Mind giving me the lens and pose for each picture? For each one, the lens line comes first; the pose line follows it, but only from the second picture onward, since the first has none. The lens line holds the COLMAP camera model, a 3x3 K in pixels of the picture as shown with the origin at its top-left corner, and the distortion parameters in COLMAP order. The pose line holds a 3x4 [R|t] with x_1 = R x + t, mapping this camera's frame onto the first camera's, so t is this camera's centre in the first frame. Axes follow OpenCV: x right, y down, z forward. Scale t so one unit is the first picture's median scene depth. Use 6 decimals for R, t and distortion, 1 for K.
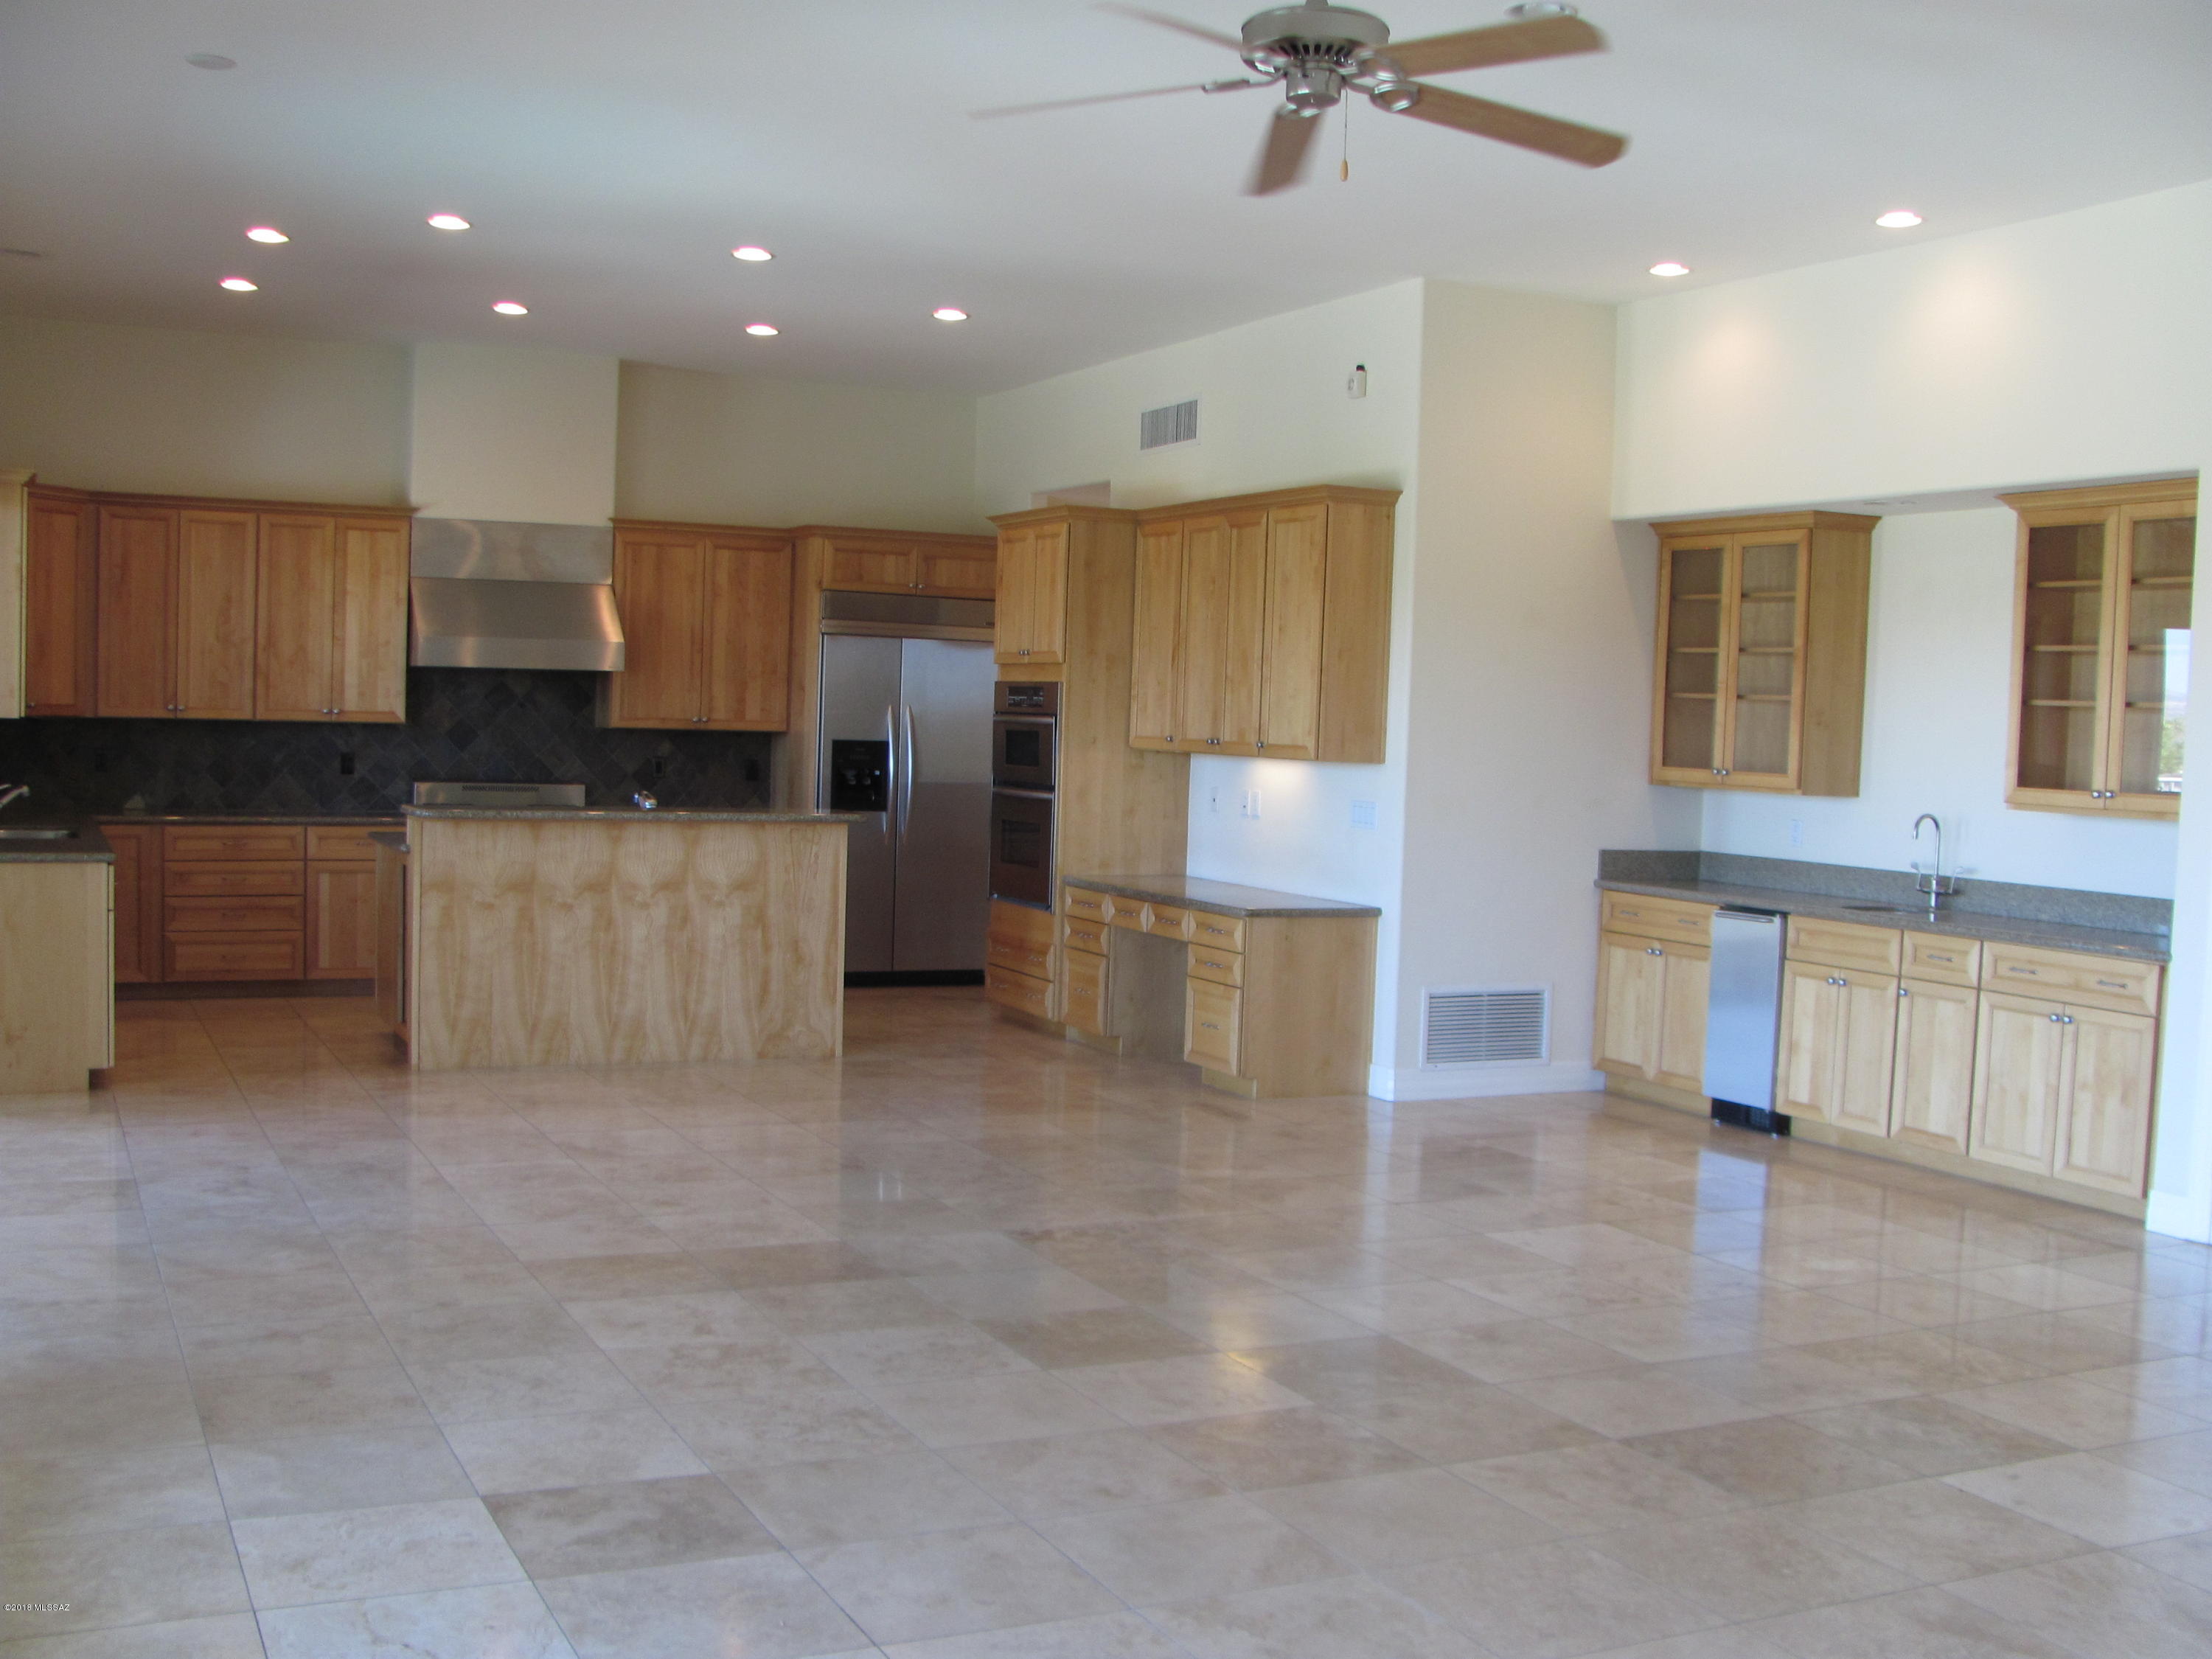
lens RADIAL K [[2344.7, 0, 1110.8], [0, 2344.7, 887.0], [0, 0, 1]] dist [-0.212182, 0.265244]
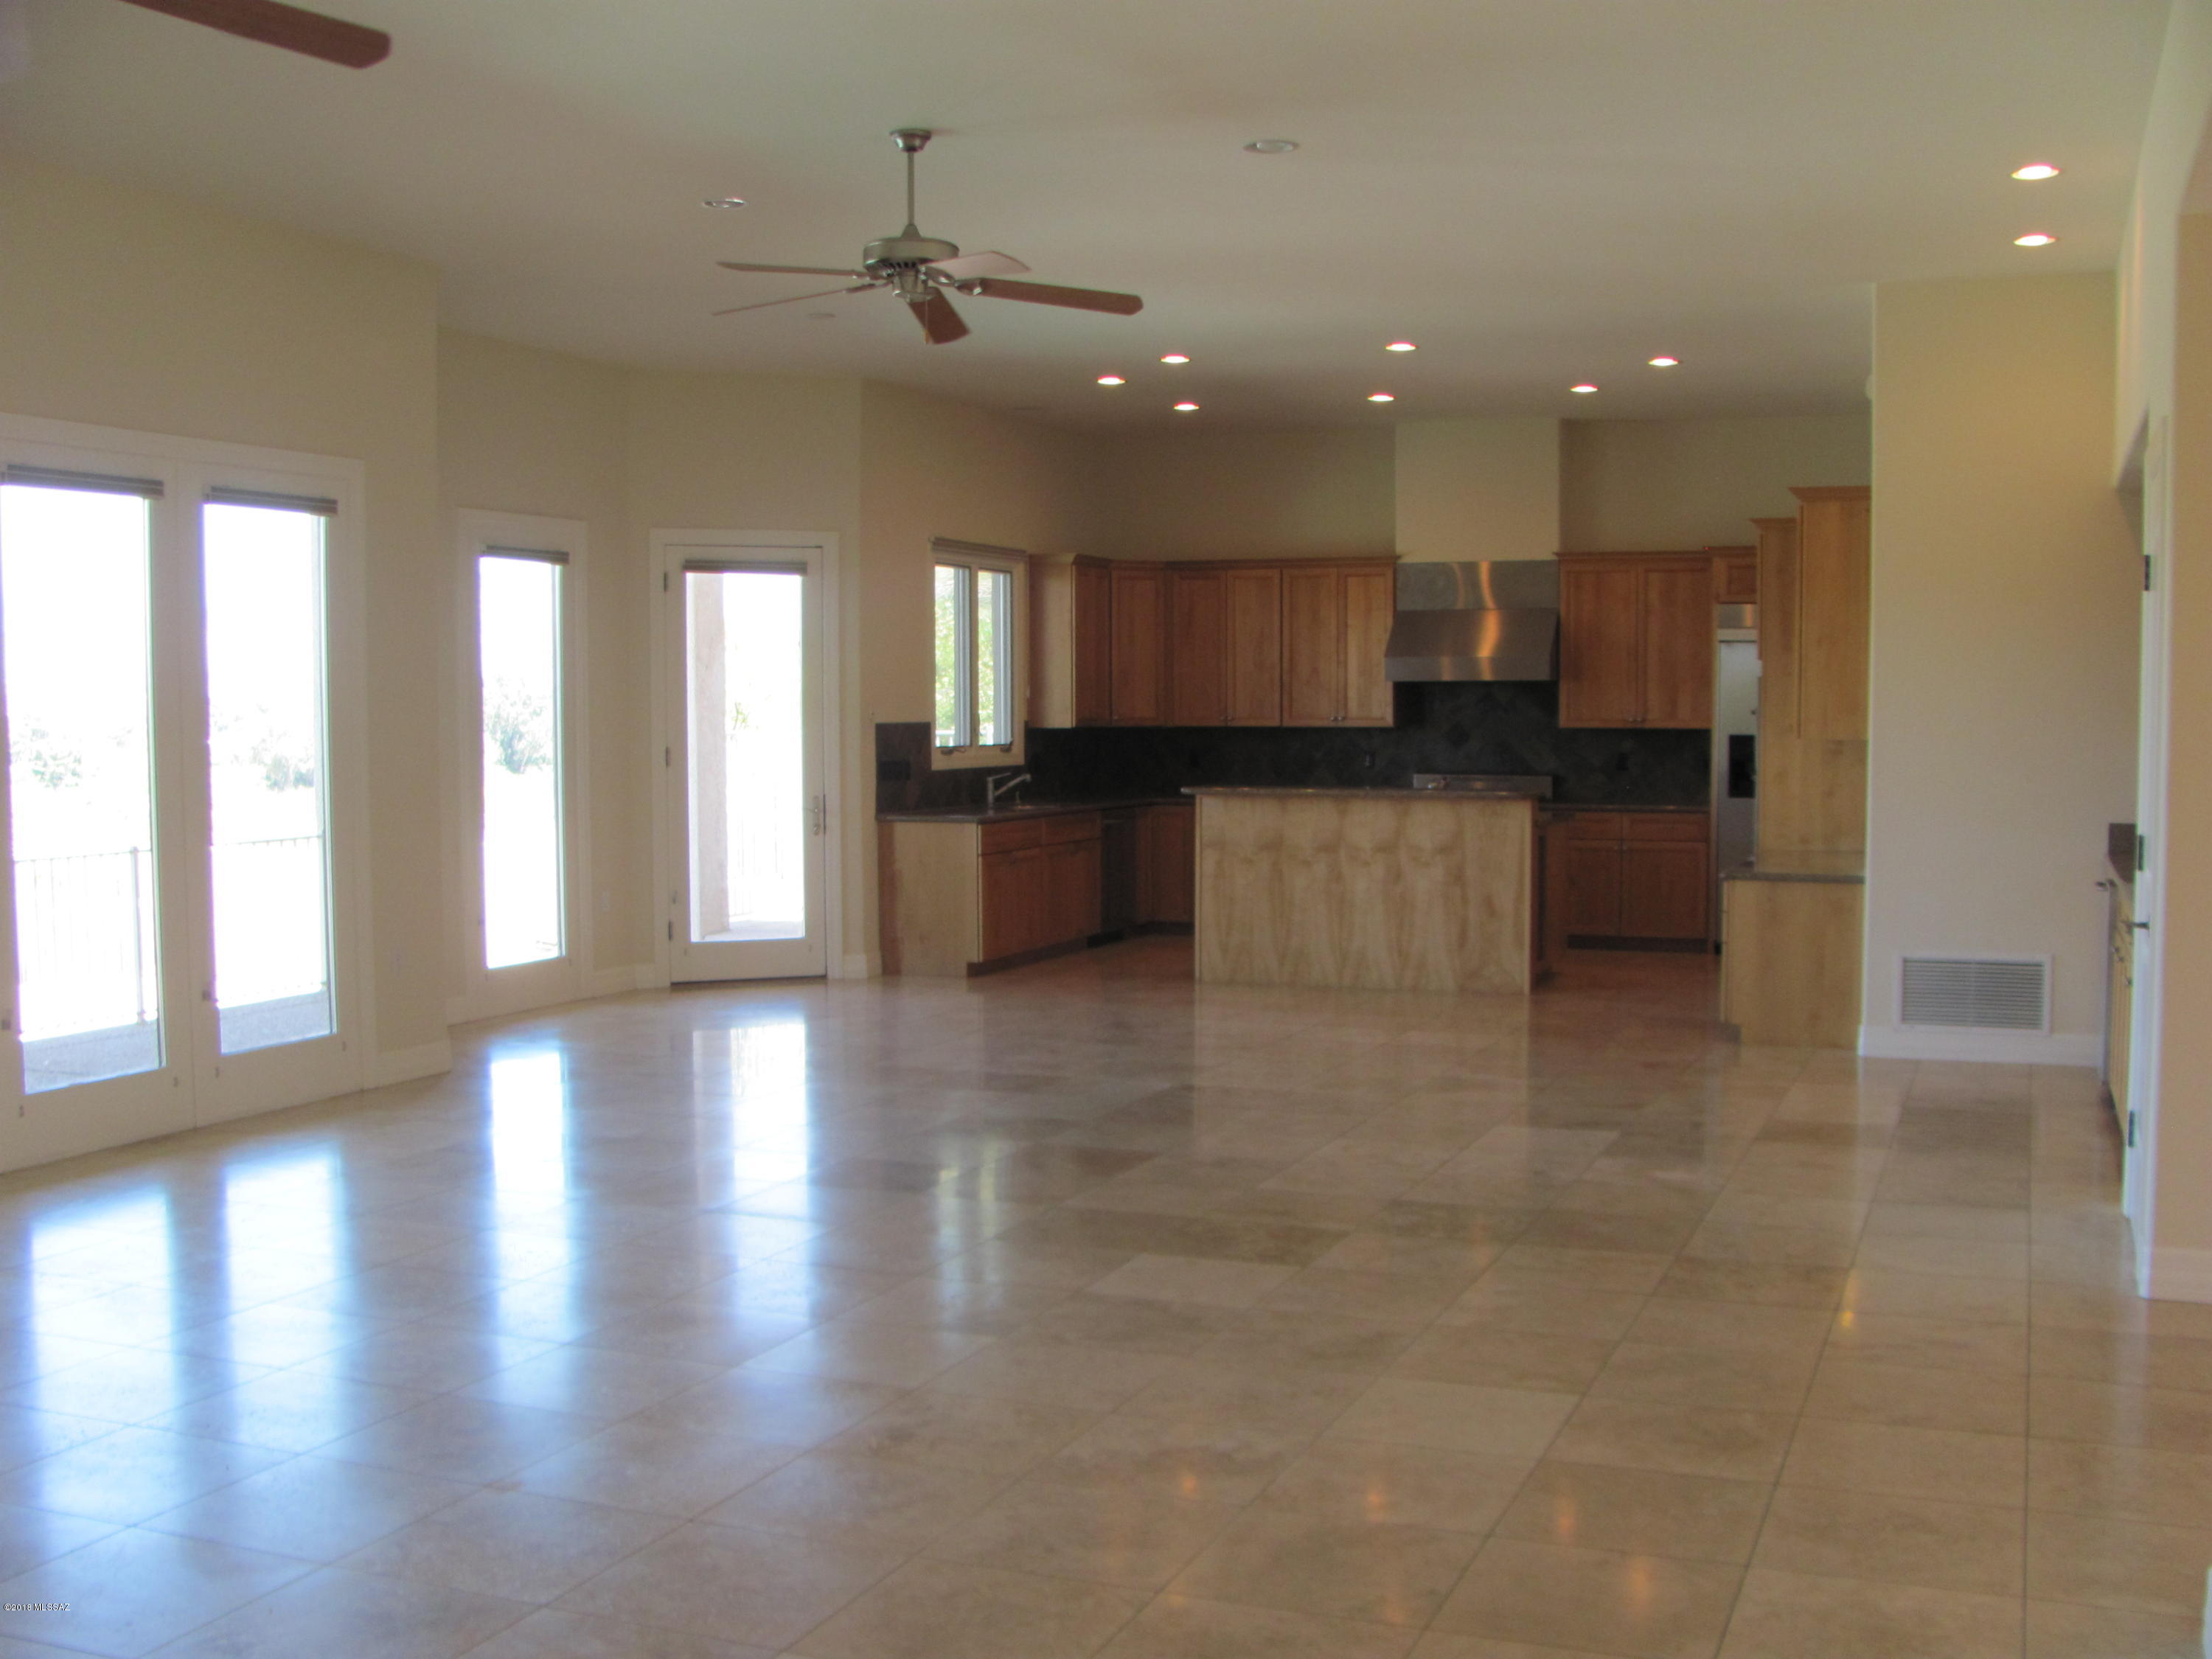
lens RADIAL K [[2344.7, 0, 1110.8], [0, 2344.7, 887.0], [0, 0, 1]] dist [-0.212182, 0.265244]
pose [[0.673785, 0.022202, -0.738594, 0.639532], [-0.030221, 0.999540, 0.002476, 0.021259], [0.738309, 0.020653, 0.674146, 0.032652]]
